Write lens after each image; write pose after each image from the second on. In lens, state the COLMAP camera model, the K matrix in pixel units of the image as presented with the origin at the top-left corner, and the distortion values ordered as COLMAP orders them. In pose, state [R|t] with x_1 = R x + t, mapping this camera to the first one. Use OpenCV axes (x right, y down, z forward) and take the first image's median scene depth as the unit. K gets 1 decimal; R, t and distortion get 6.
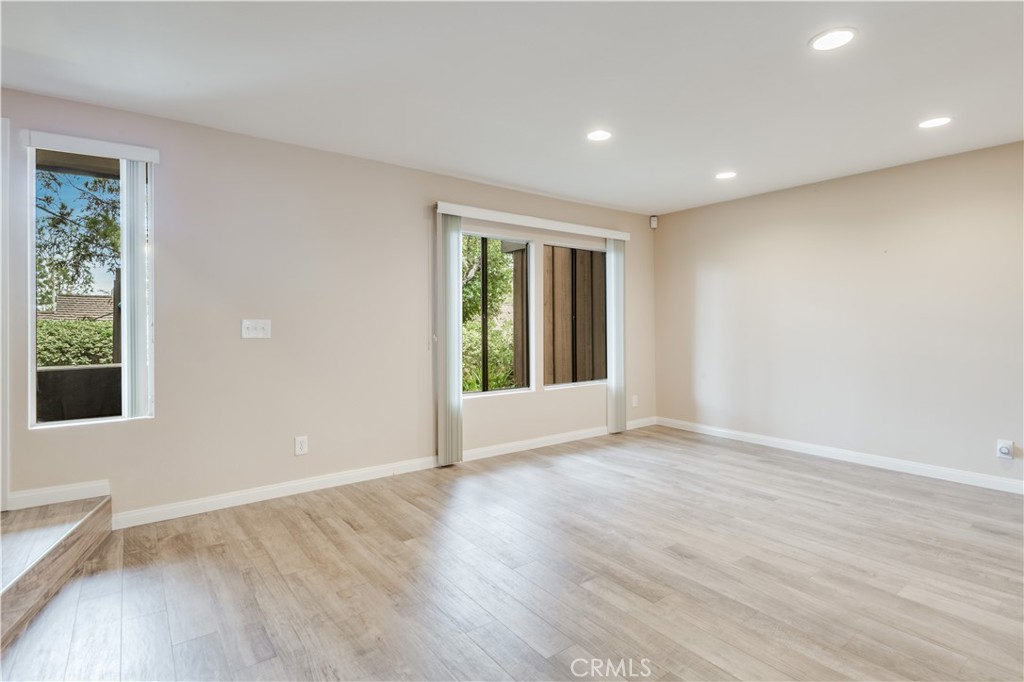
lens RADIAL K [[508.1, 0, 519.0], [0, 508.1, 324.8], [0, 0, 1]] dist [0.027175, -0.020685]
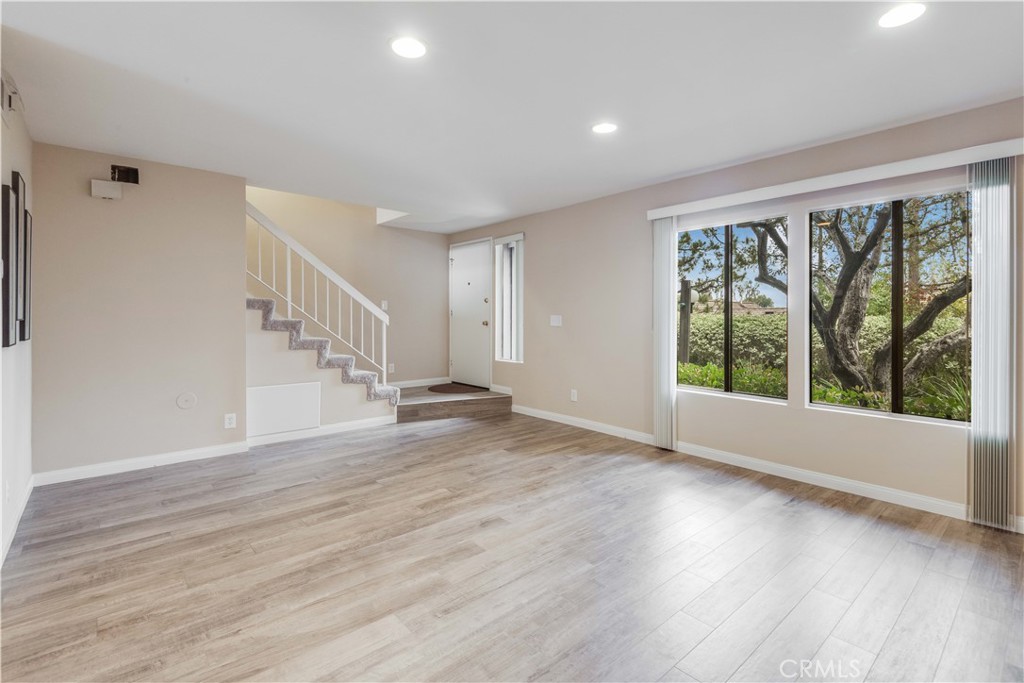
lens RADIAL K [[469.2, 0, 514.5], [0, 469.2, 319.0], [0, 0, 1]] dist [0.012068, -0.000659]
pose [[0.062082, 0.007276, -0.998045, 1.315133], [-0.005522, 0.999961, 0.006947, -0.009909], [0.998056, 0.005080, 0.062120, 0.958190]]
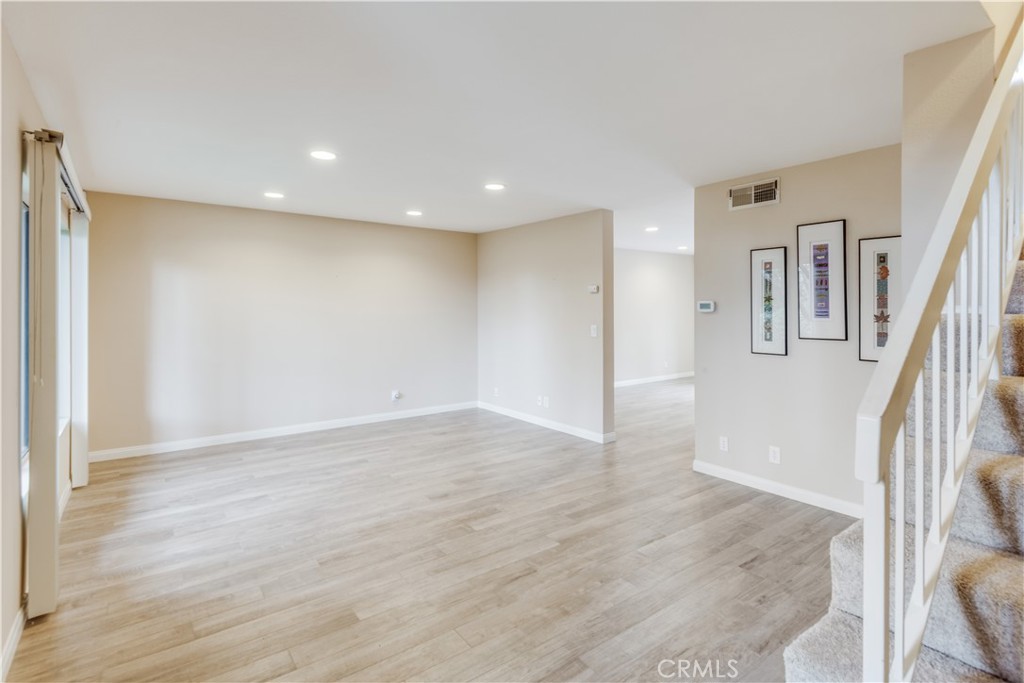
lens RADIAL K [[499.8, 0, 514.5], [0, 499.8, 307.8], [0, 0, 1]] dist [0.024894, -0.014790]
pose [[0.004227, 0.003858, 0.999984, -1.057356], [0.002393, 0.999990, -0.003868, -0.074582], [-0.999988, 0.002409, 0.004217, 0.761307]]
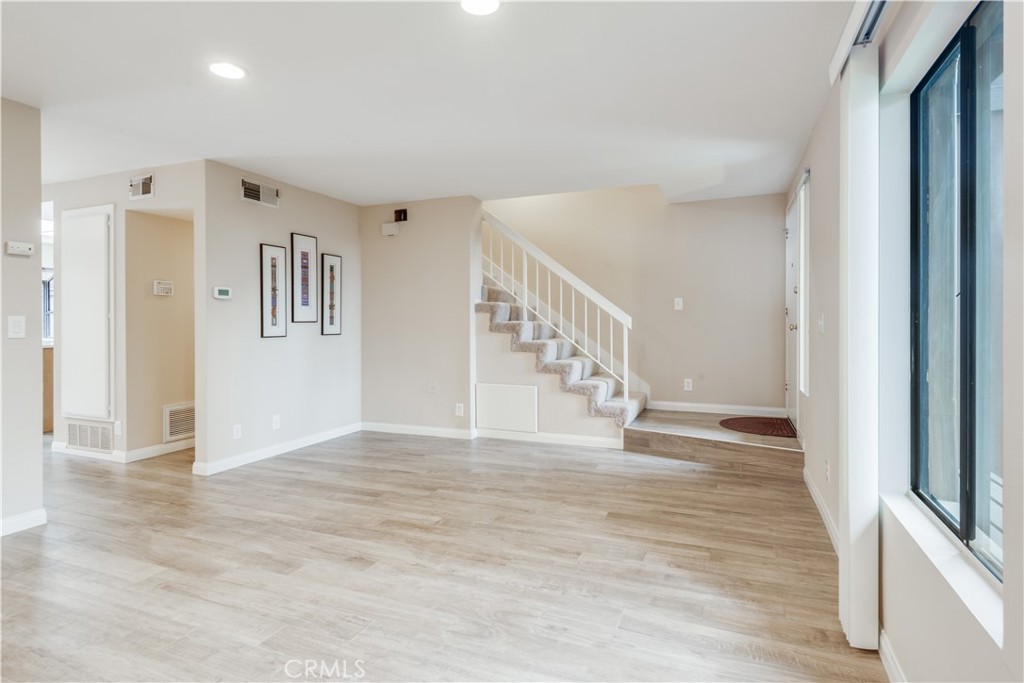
lens RADIAL K [[530.7, 0, 513.5], [0, 530.7, 321.8], [0, 0, 1]] dist [0.042735, -0.028362]
pose [[-0.867299, 0.008236, -0.497719, 0.548715], [0.005239, 0.999959, 0.007416, -0.006121], [0.497760, 0.003825, -0.867306, 1.953403]]
